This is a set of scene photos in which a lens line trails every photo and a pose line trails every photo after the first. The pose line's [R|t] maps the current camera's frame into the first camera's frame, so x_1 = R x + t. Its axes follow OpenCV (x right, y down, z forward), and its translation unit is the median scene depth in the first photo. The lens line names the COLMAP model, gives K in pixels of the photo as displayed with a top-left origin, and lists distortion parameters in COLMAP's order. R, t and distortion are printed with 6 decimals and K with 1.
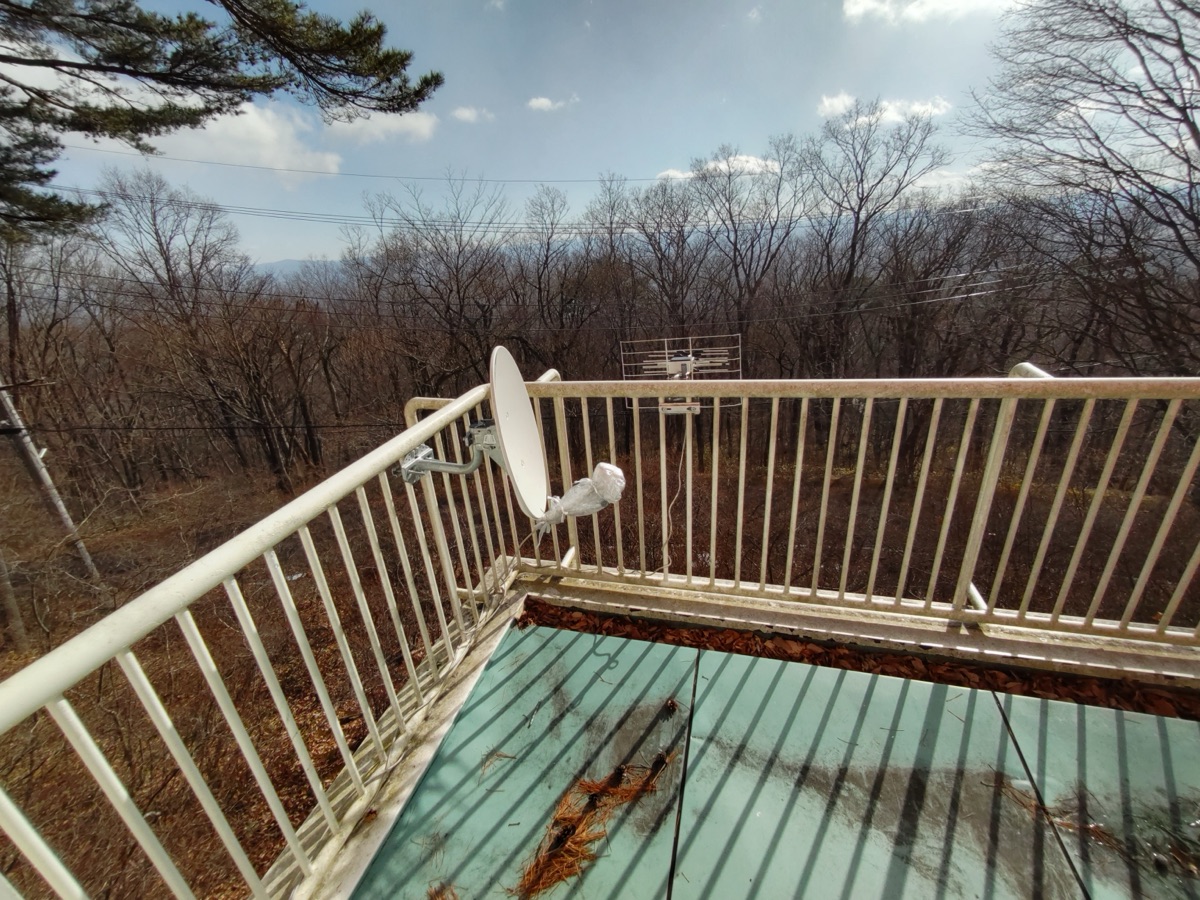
lens RADIAL K [[506.2, 0, 587.4], [0, 506.2, 448.9], [0, 0, 1]] dist [-0.000077, 0.000311]
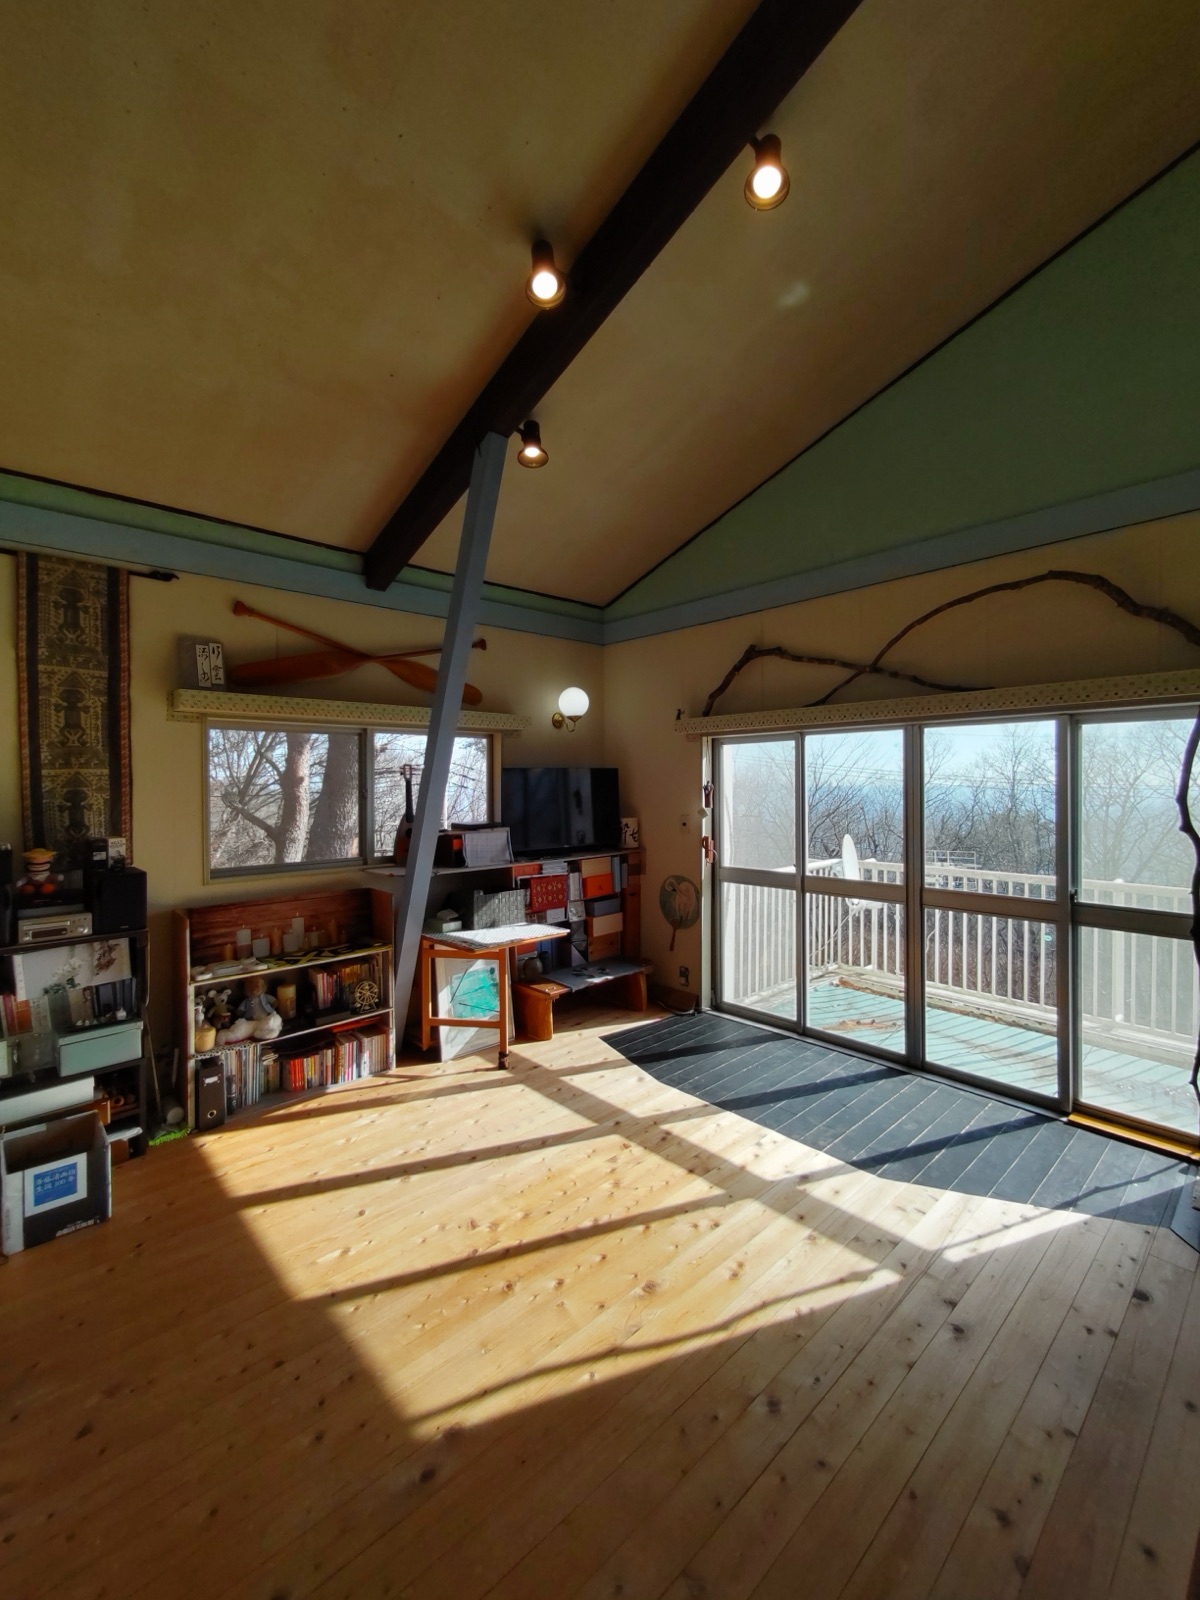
lens RADIAL K [[675.0, 0, 600.0], [0, 675.0, 800.0], [0, 0, 1]] dist [-0.000077, 0.000311]
pose [[0.858112, 0.097468, -0.504127, 0.060527], [-0.264367, 0.925549, -0.271053, 0.121918], [0.440175, 0.365868, 0.819992, -0.323522]]
